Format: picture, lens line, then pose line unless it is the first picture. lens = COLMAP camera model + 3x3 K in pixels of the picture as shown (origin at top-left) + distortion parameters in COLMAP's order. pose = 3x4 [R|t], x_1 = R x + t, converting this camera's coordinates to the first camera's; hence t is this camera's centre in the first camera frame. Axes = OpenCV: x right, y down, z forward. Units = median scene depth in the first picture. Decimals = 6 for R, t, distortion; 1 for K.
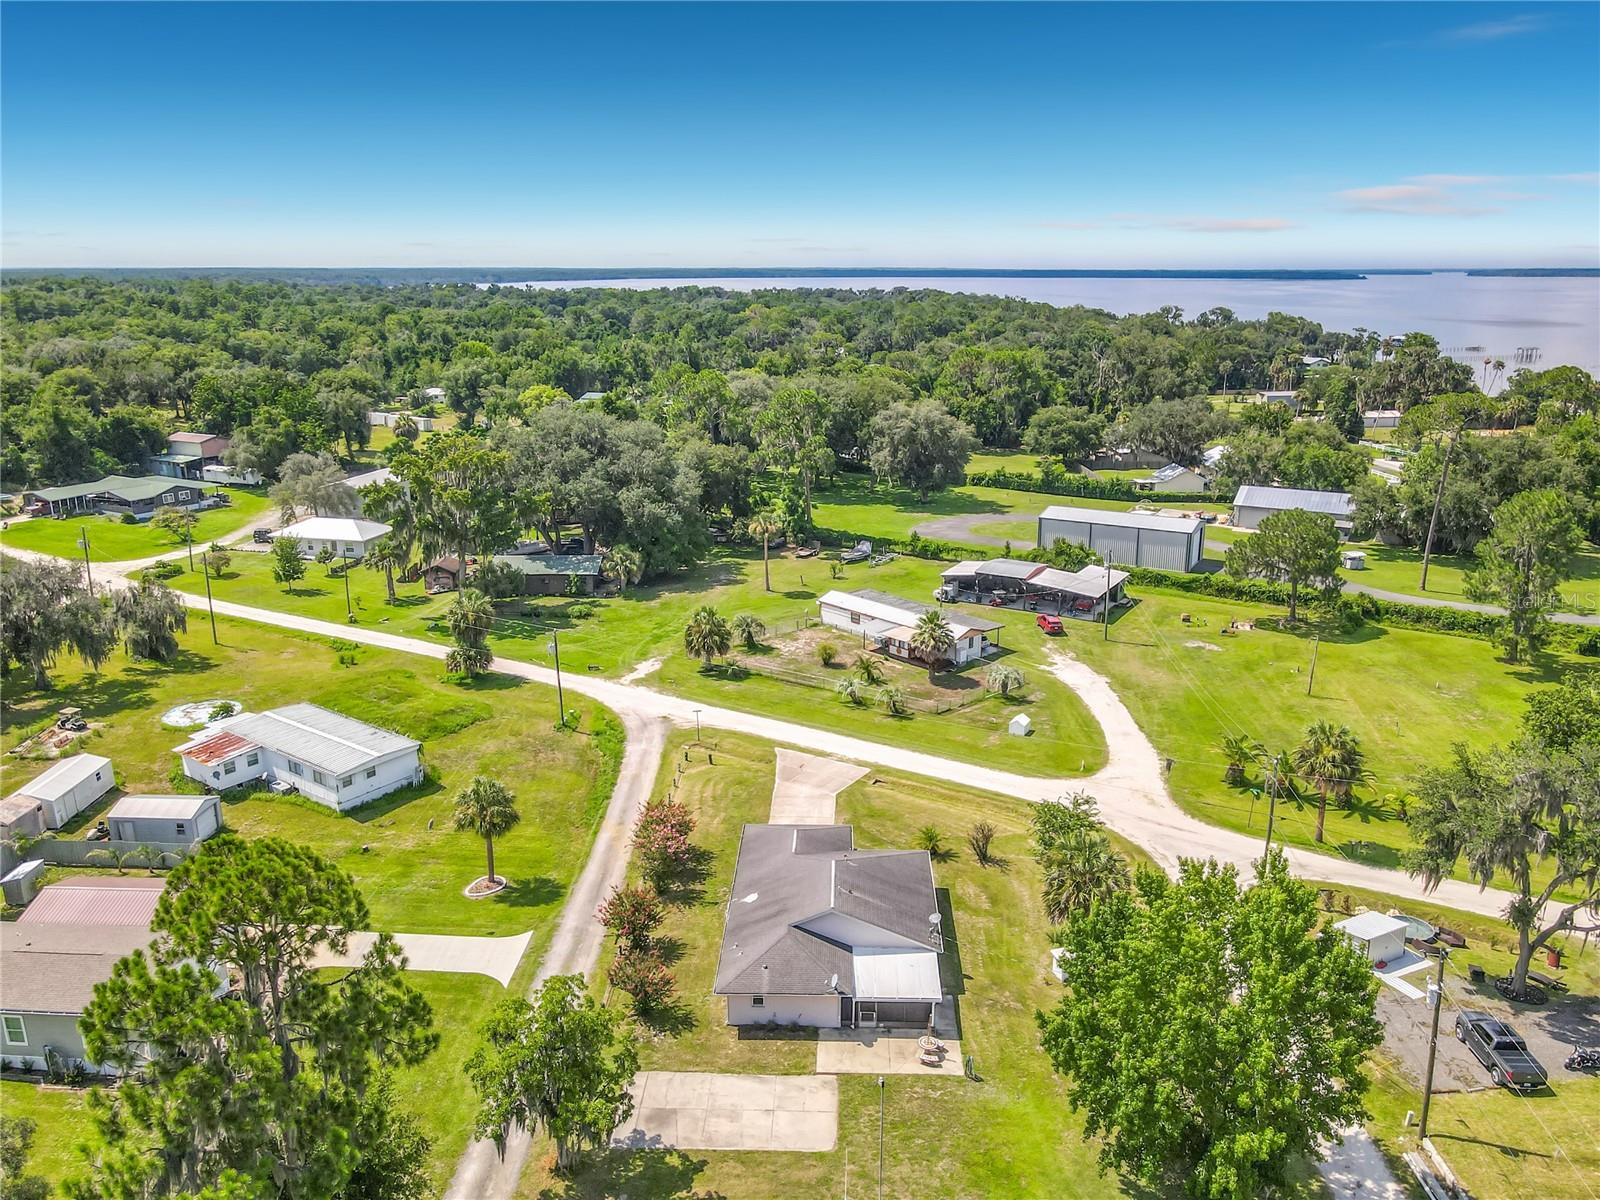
lens RADIAL K [[1196.8, 0, 822.0], [0, 1196.8, 535.6], [0, 0, 1]] dist [0.001805, 0.004398]
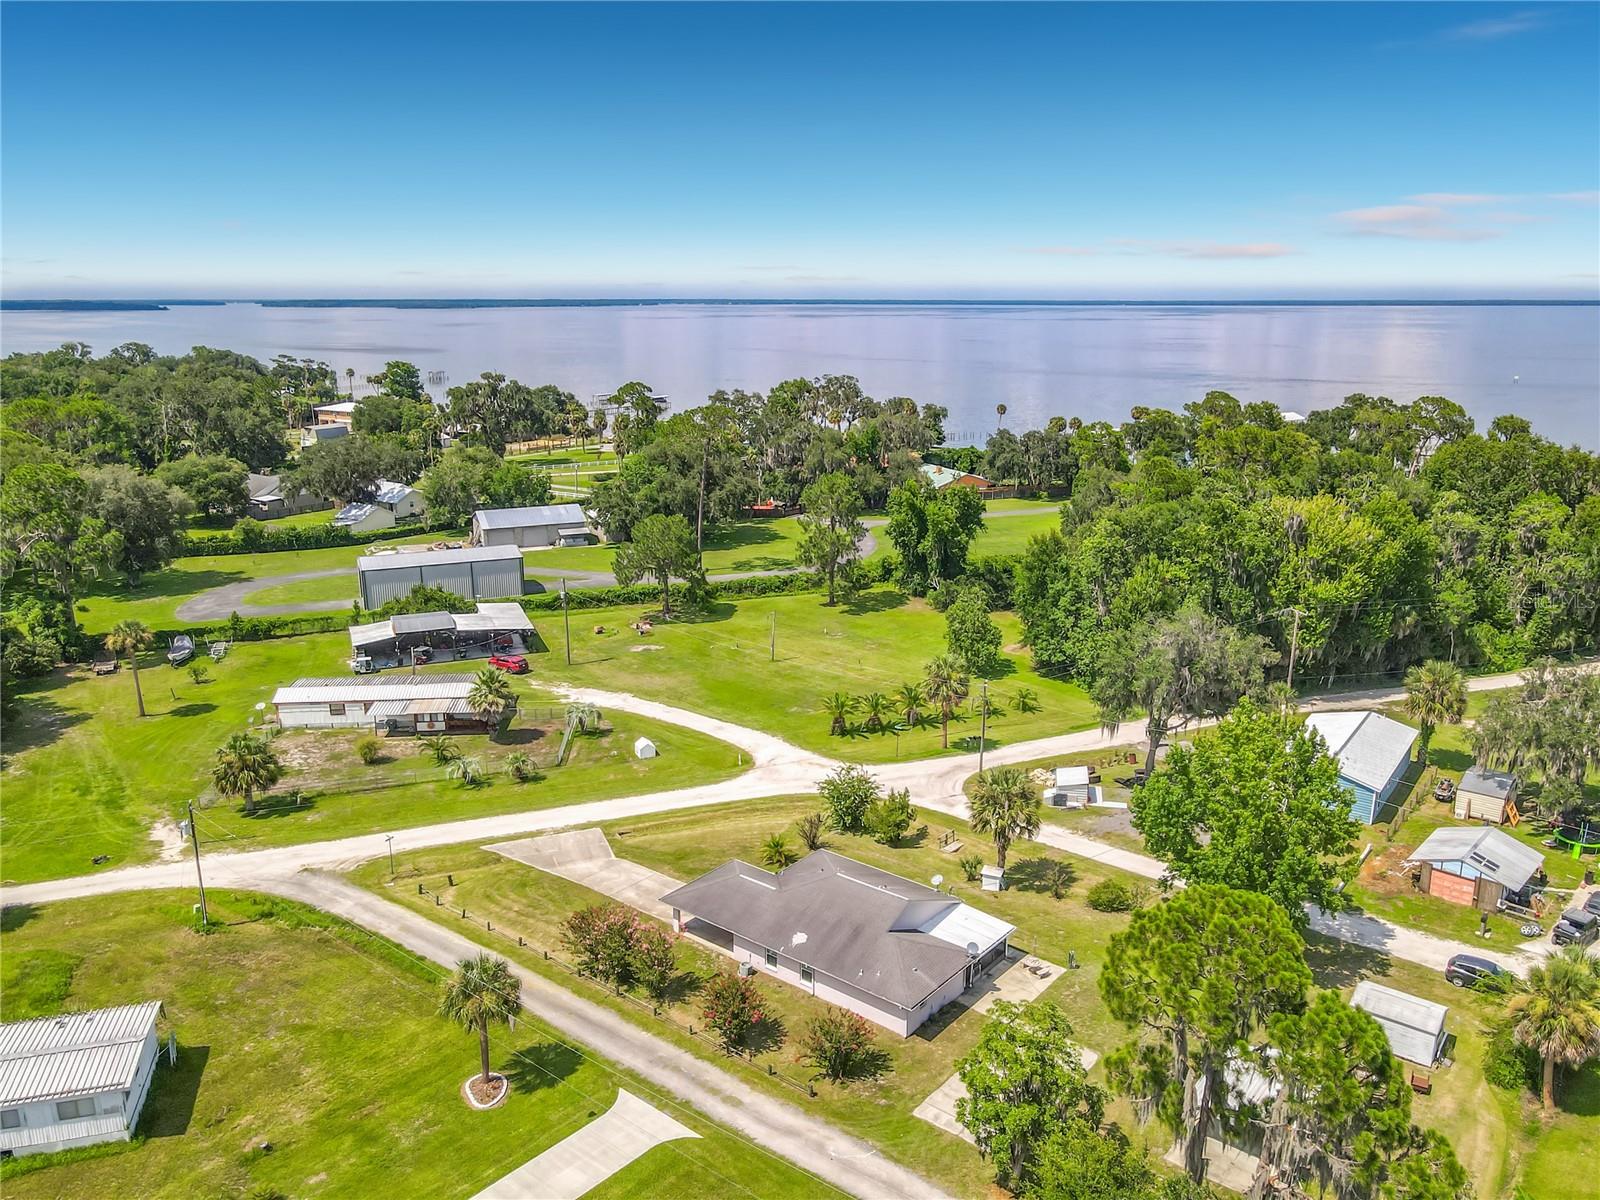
lens RADIAL K [[1166.6, 0, 819.0], [0, 1166.6, 660.9], [0, 0, 1]] dist [-0.005051, 0.003410]
pose [[0.611751, -0.233850, 0.755695, -0.404368], [0.171518, 0.971791, 0.161874, -0.043535], [-0.772232, 0.030588, 0.634604, 0.201000]]
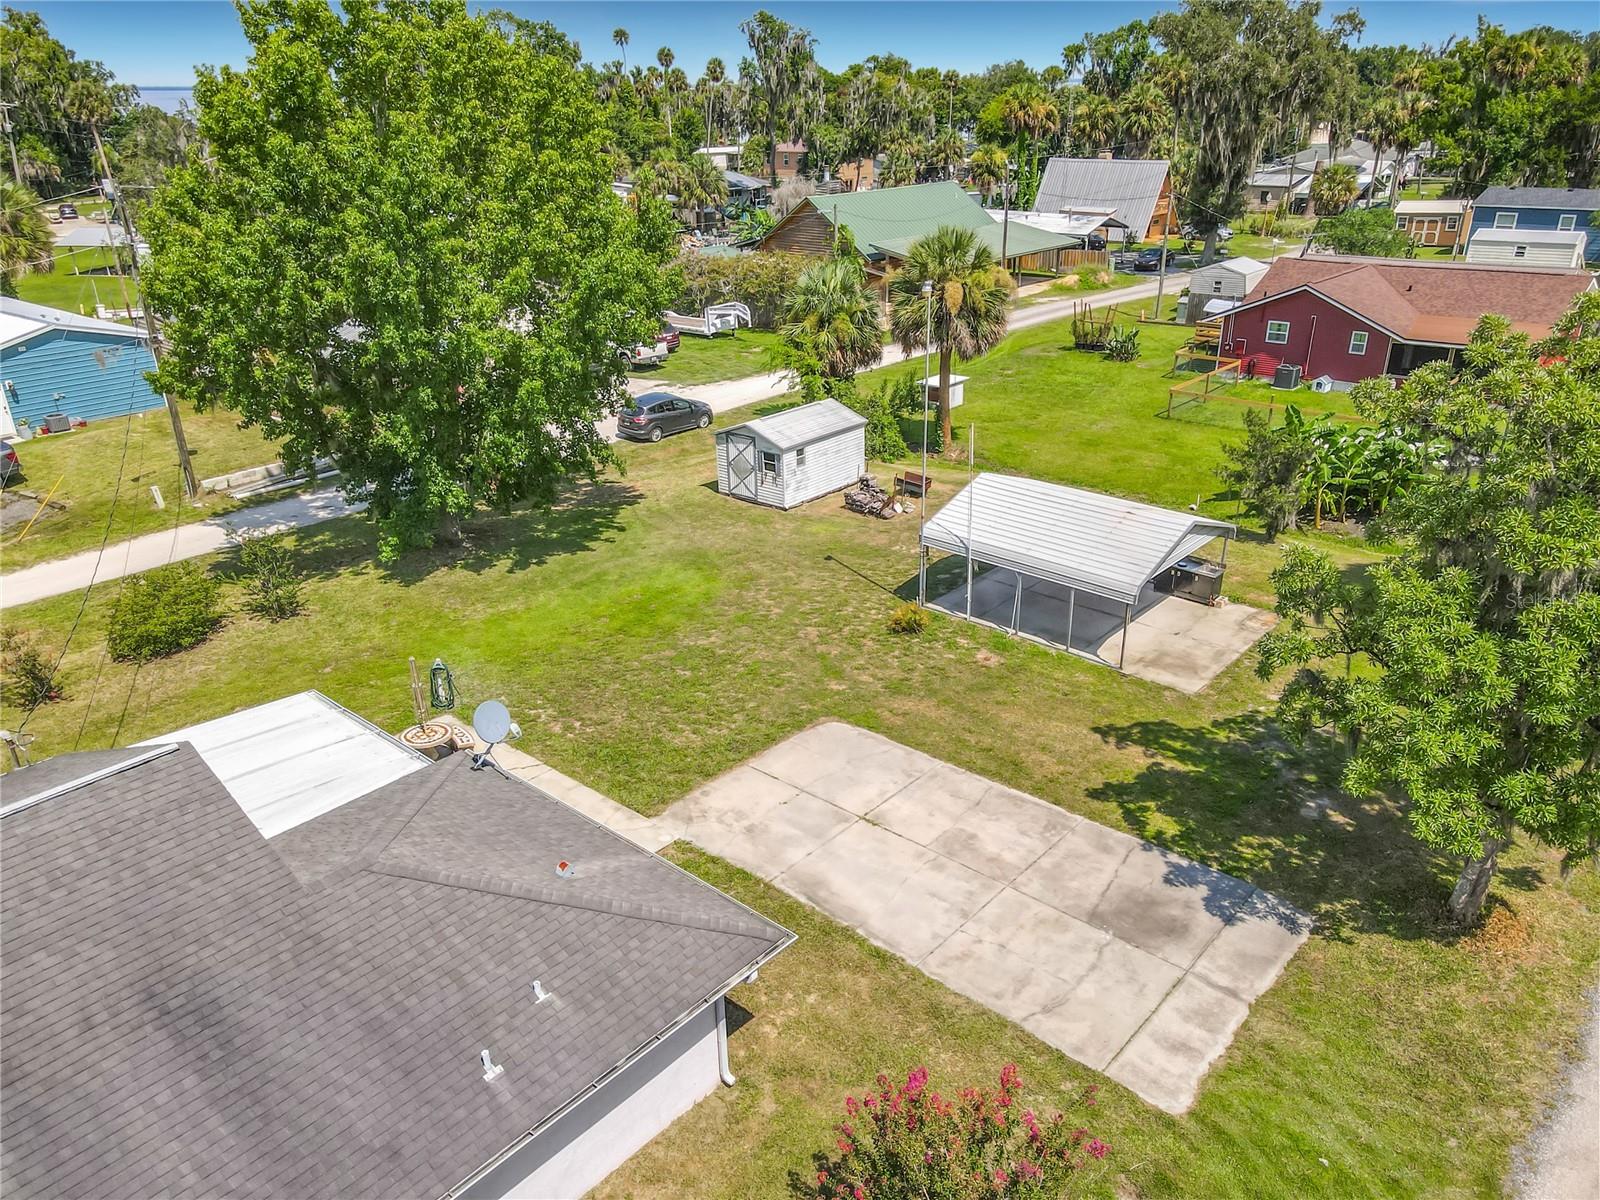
lens RADIAL K [[1171.1, 0, 804.6], [0, 1171.1, 623.1], [0, 0, 1]] dist [0.045146, 0.004863]
pose [[-0.761407, -0.263110, 0.592480, -0.106097], [0.150326, 0.817364, 0.556164, 0.095592], [-0.630604, 0.512532, -0.582794, 0.539147]]
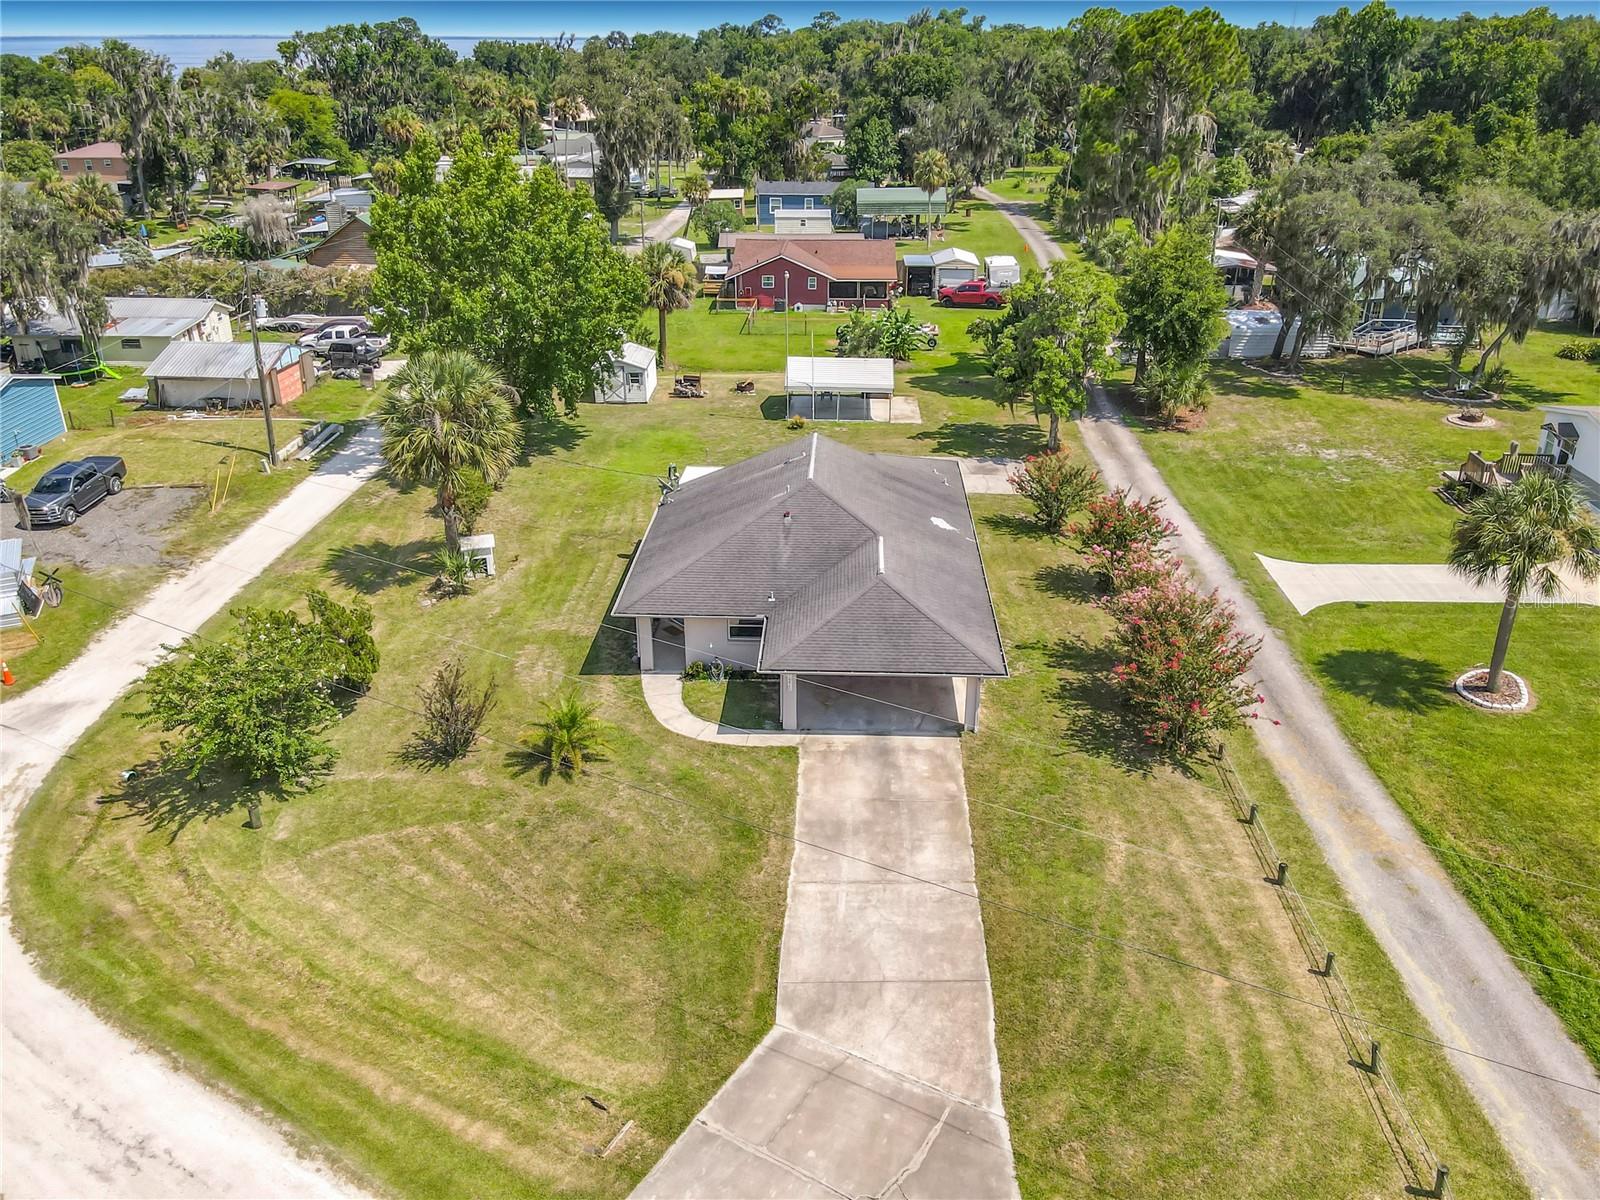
lens RADIAL K [[1227.9, 0, 808.4], [0, 1227.9, 546.6], [0, 0, 1]] dist [-0.011727, 0.042564]
pose [[-0.999768, -0.013756, 0.016546, -0.000224], [-0.001757, 0.818598, 0.574364, -0.031751], [-0.021445, 0.574202, -0.818433, 0.849999]]
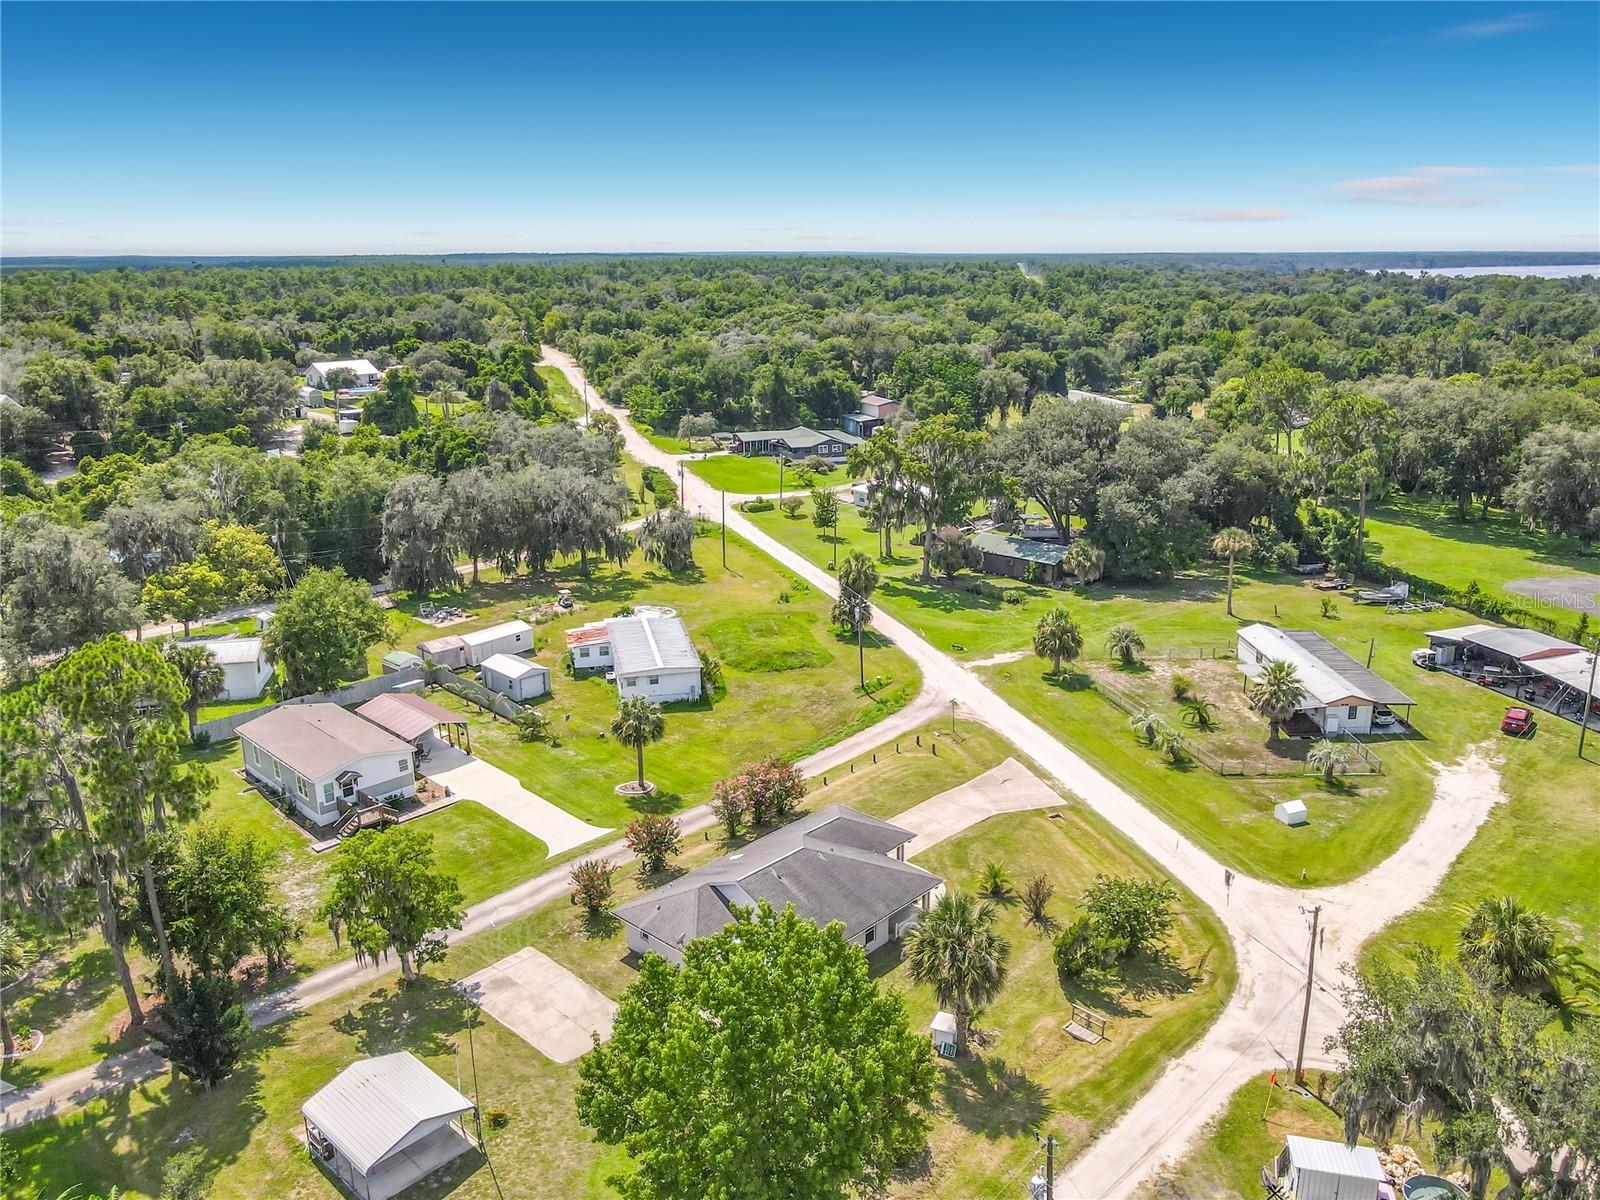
lens RADIAL K [[1206.9, 0, 839.7], [0, 1206.9, 600.4], [0, 0, 1]] dist [-0.012781, 0.000874]
pose [[0.758428, 0.179066, -0.626676, 0.352118], [-0.140282, 0.983831, 0.111344, -0.028371], [0.636481, 0.003465, 0.771285, 0.131610]]
